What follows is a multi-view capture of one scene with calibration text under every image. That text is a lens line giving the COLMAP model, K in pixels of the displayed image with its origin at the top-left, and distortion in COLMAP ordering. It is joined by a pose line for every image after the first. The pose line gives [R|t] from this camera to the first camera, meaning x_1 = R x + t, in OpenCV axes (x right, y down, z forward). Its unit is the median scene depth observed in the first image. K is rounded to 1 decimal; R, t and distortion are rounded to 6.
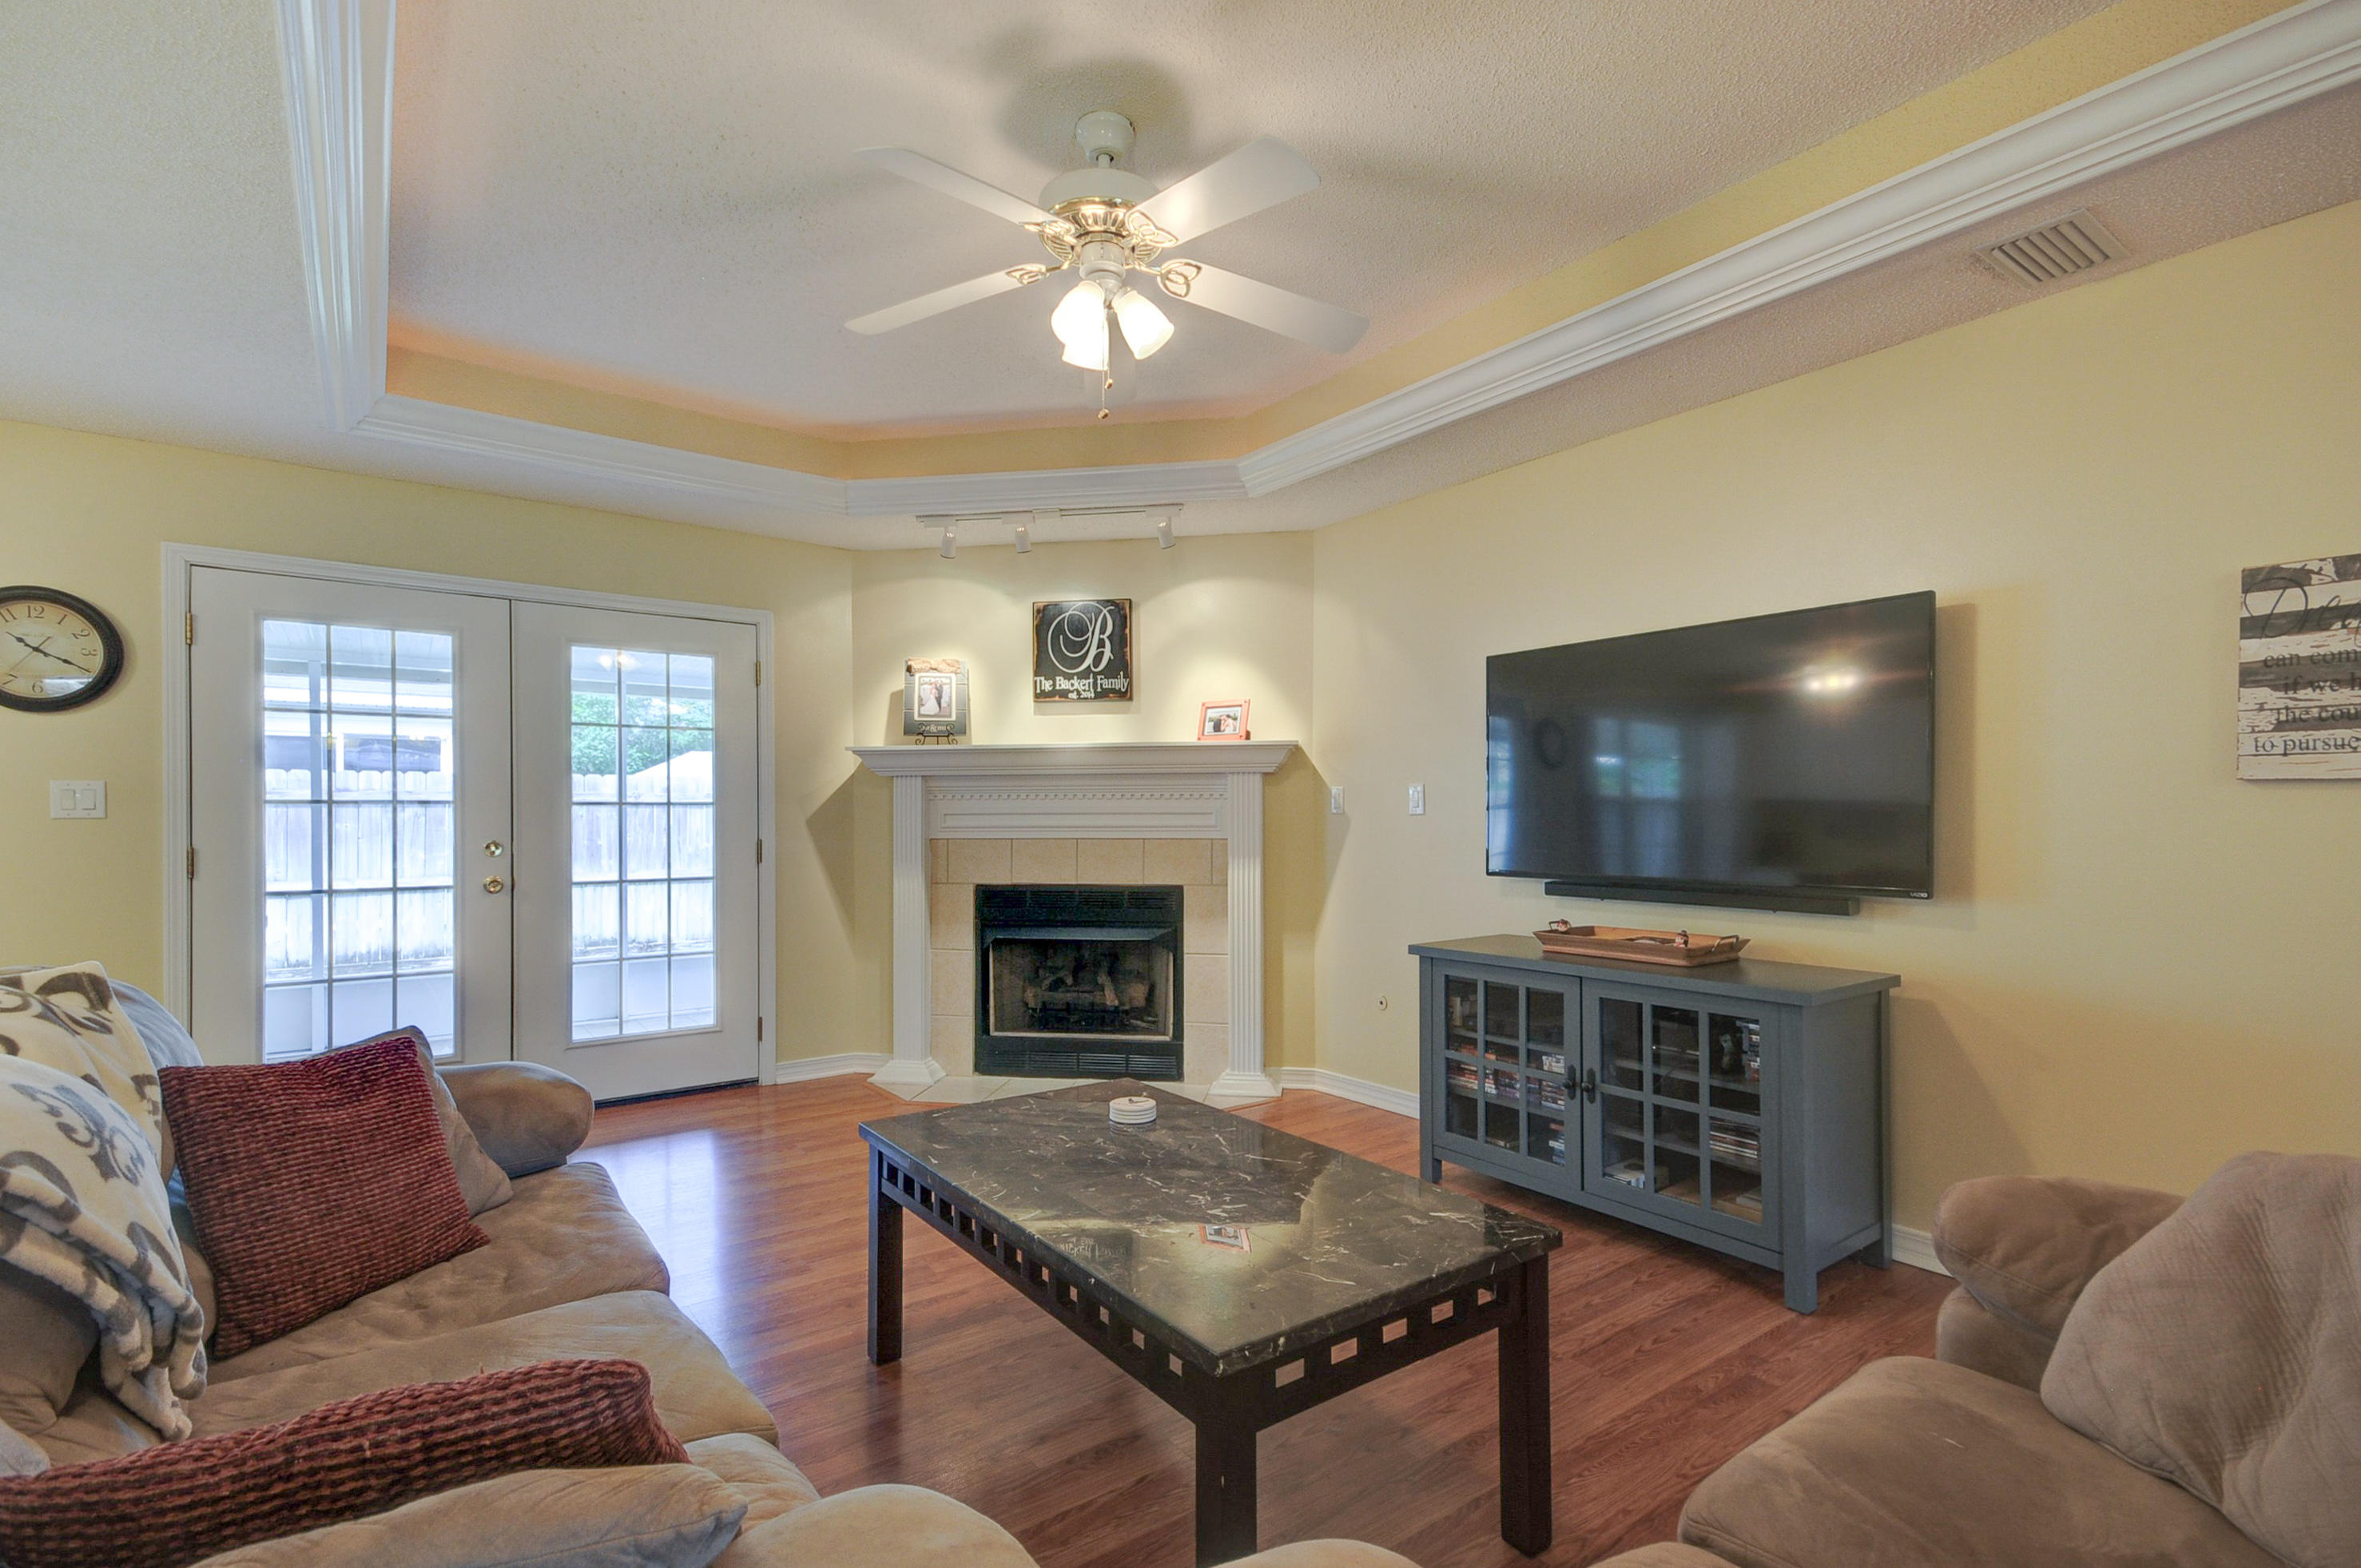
lens RADIAL K [[1061.2, 0, 1160.8], [0, 1061.2, 808.1], [0, 0, 1]] dist [0.025614, -0.000389]
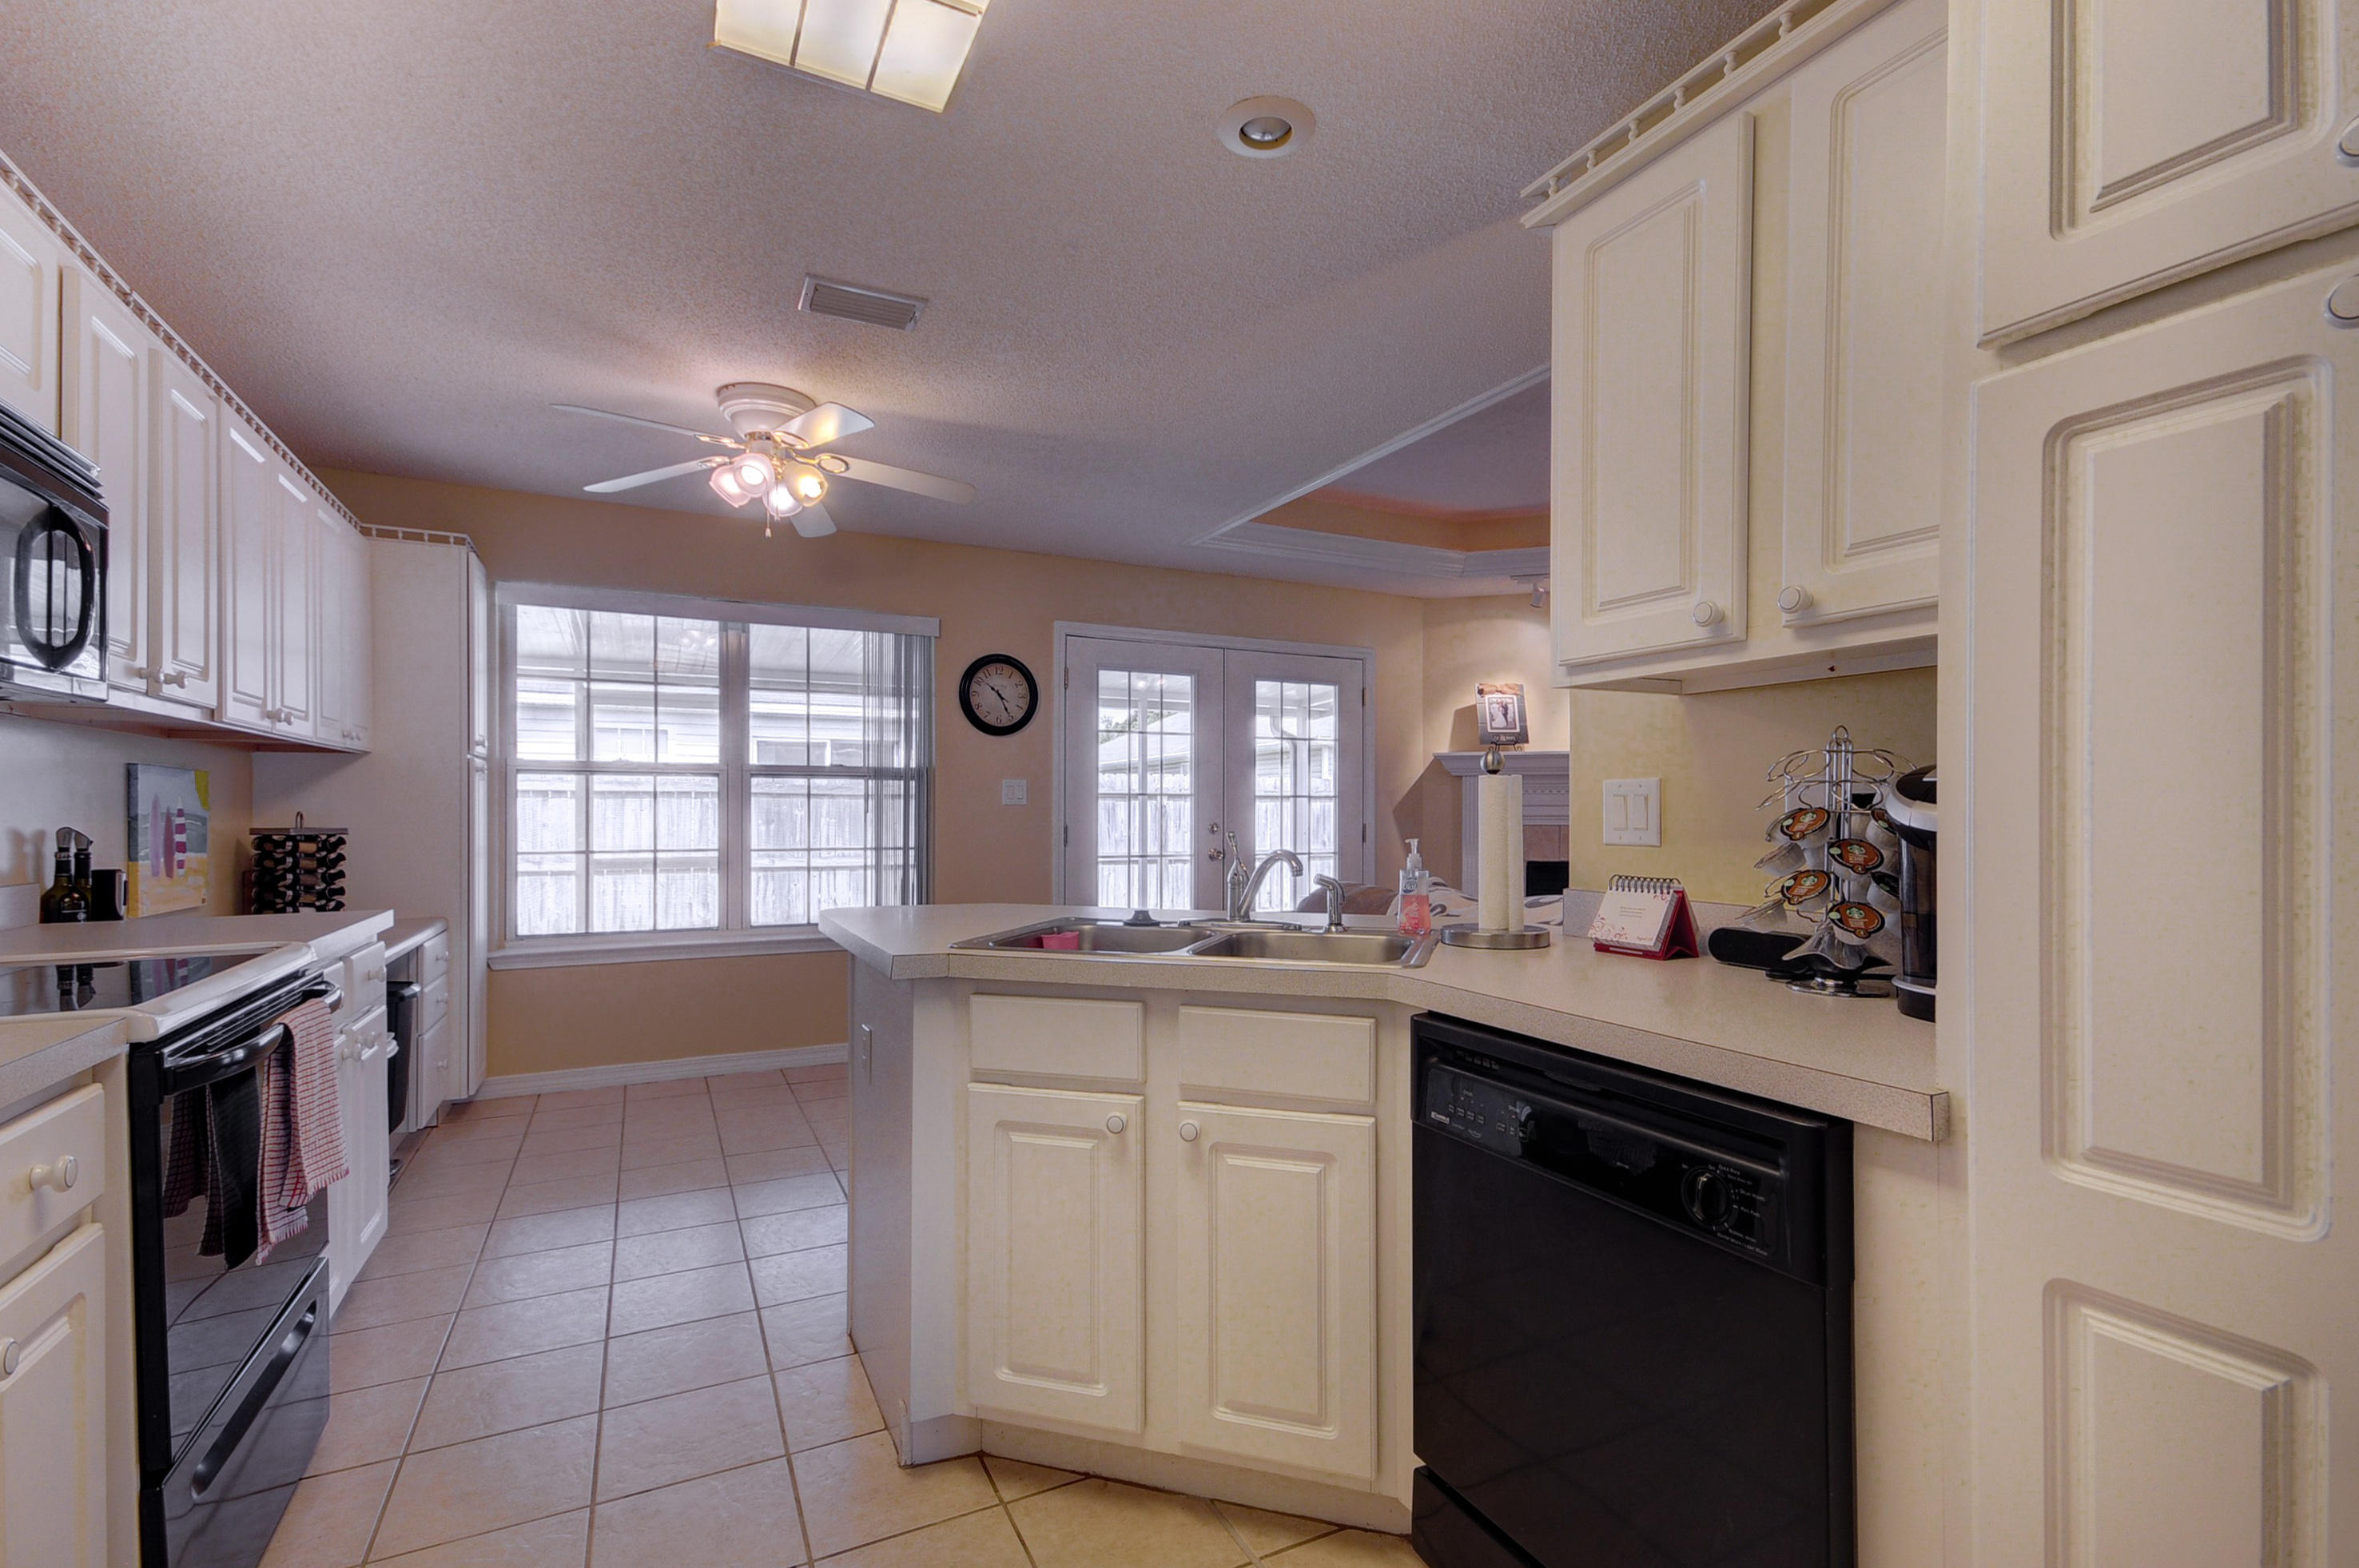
lens RADIAL K [[1060.5, 0, 1159.8], [0, 1060.5, 808.1], [0, 0, 1]] dist [0.025614, -0.000389]
pose [[0.979355, 0.006241, -0.202051, -0.357582], [-0.005325, 0.999973, 0.005077, 0.003637], [0.202077, -0.003896, 0.979362, -0.317036]]
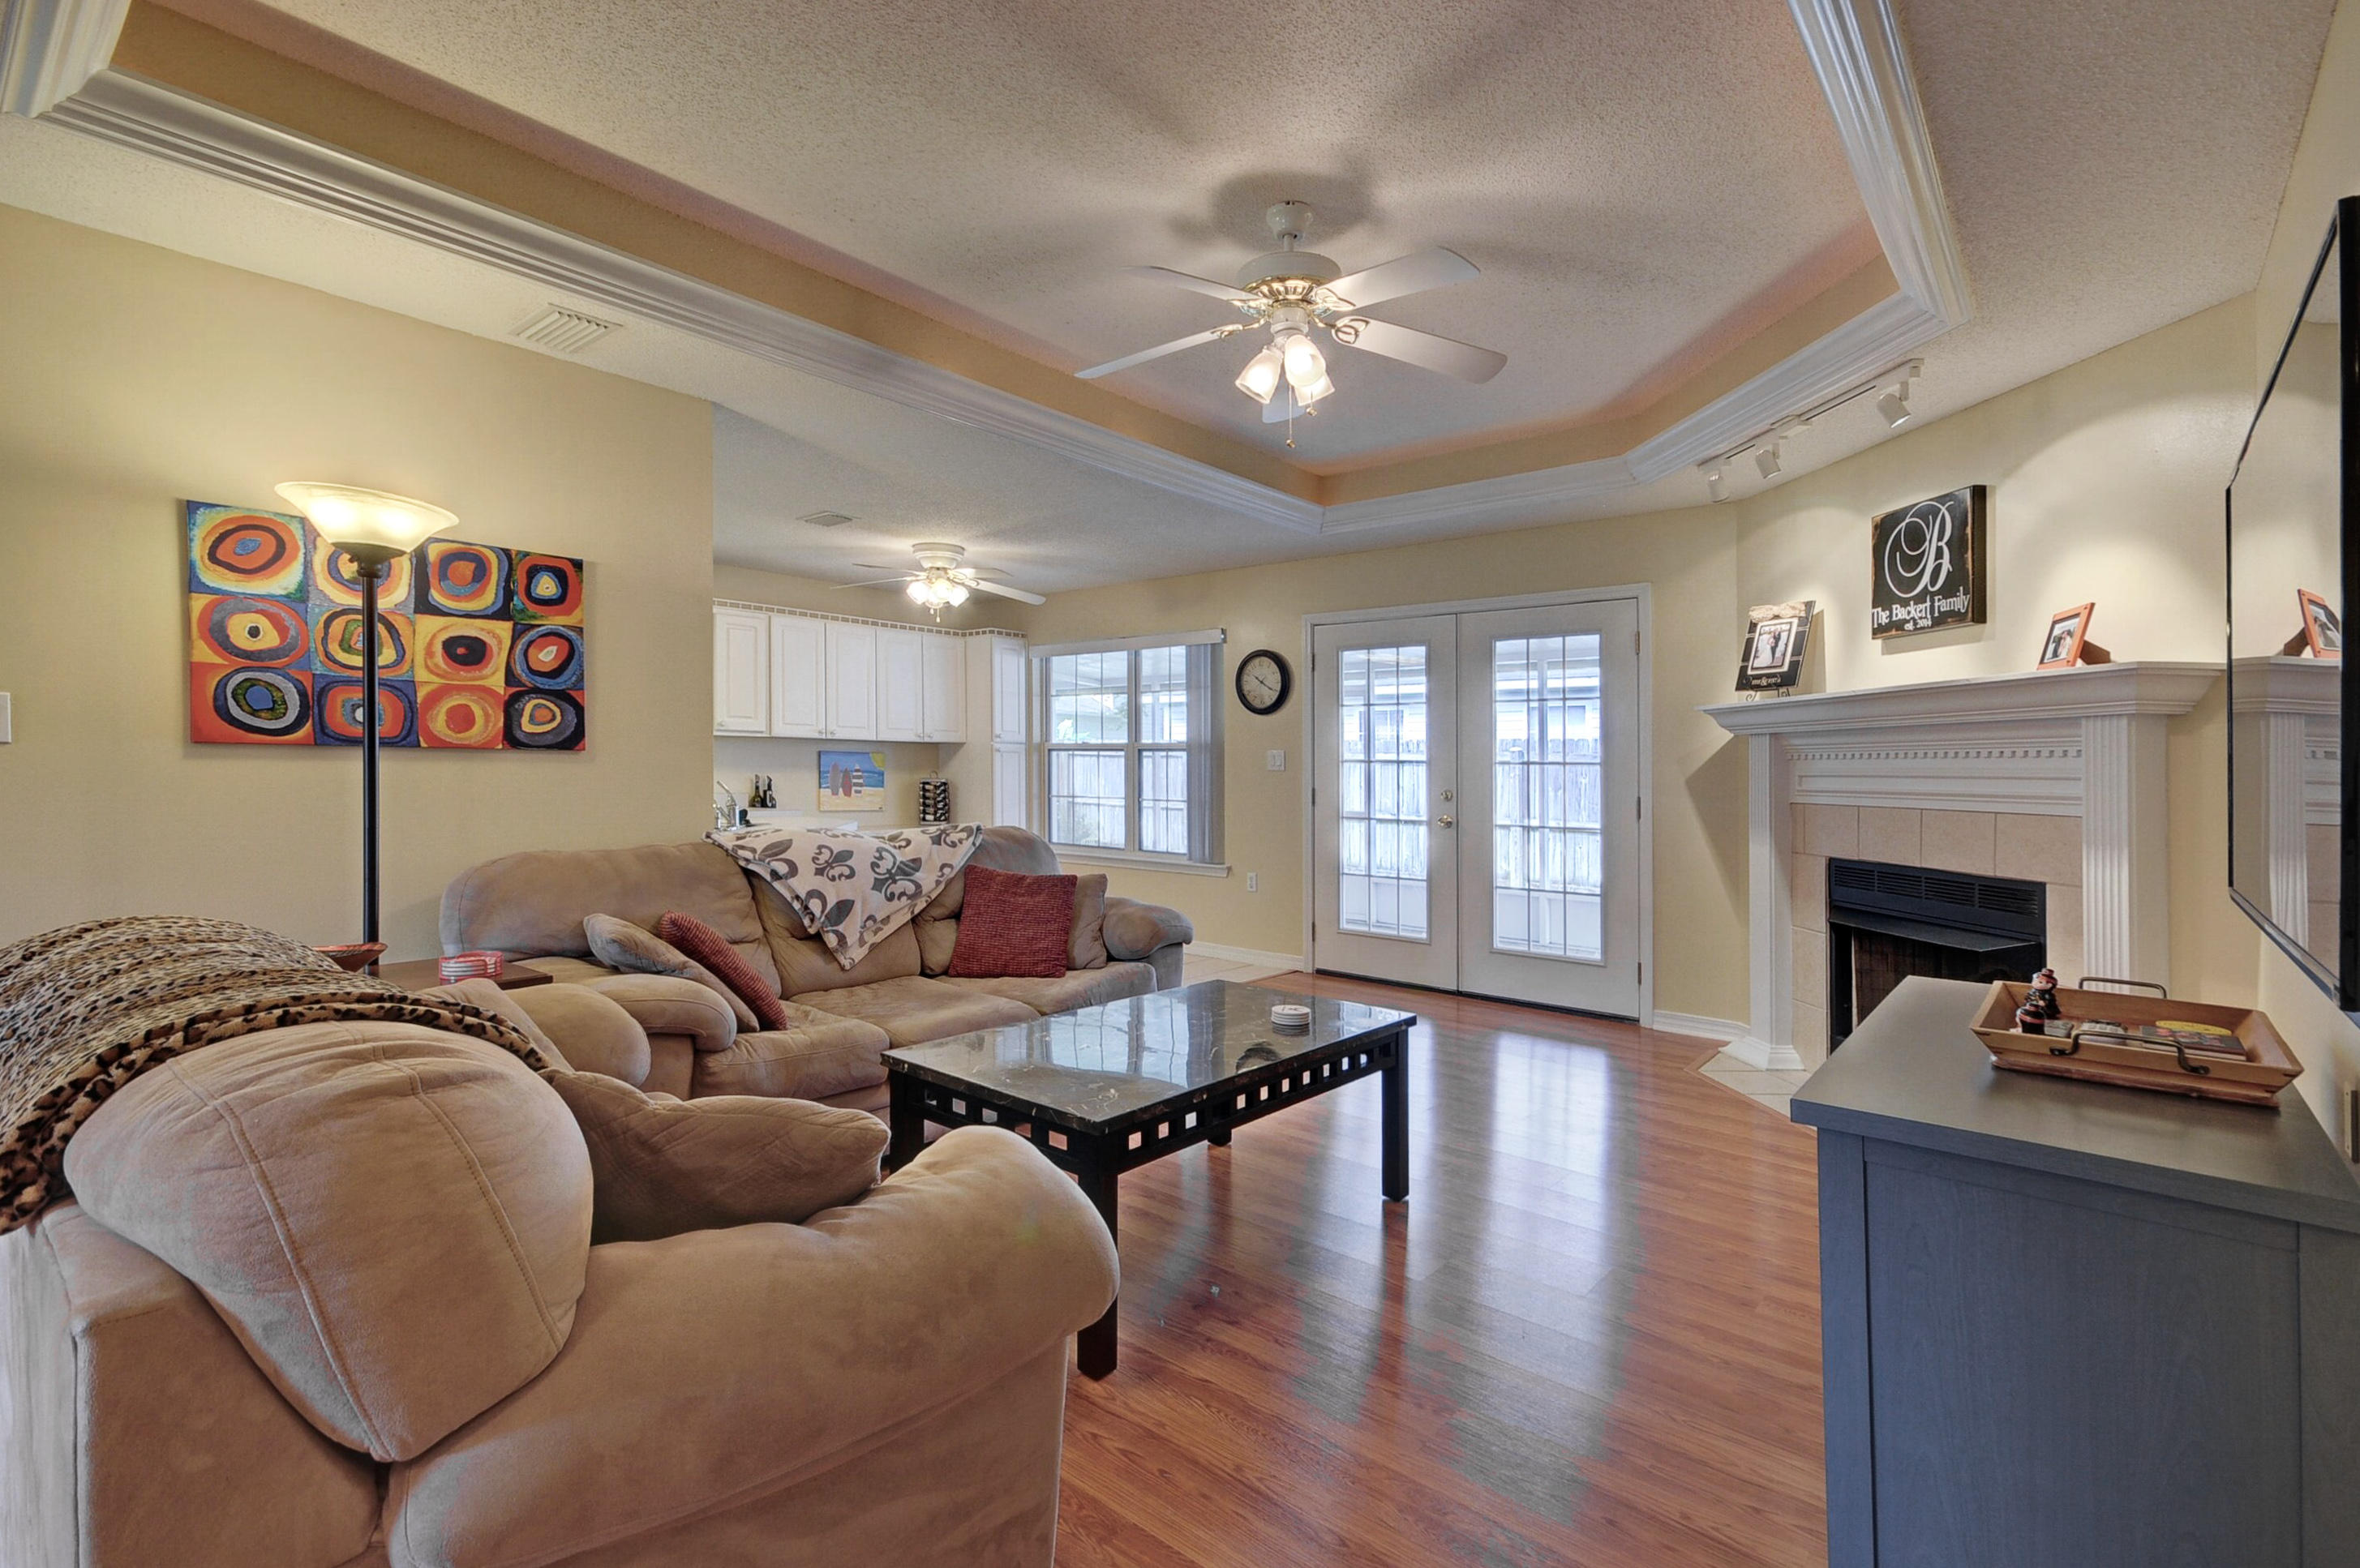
lens RADIAL K [[1065.2, 0, 1189.8], [0, 1065.2, 760.7], [0, 0, 1]] dist [-0.003456, -0.000348]
pose [[0.235594, -0.000891, -0.971851, 0.556097], [-0.007209, 0.999970, -0.002665, -0.001207], [0.971825, 0.007634, 0.235580, 0.304285]]
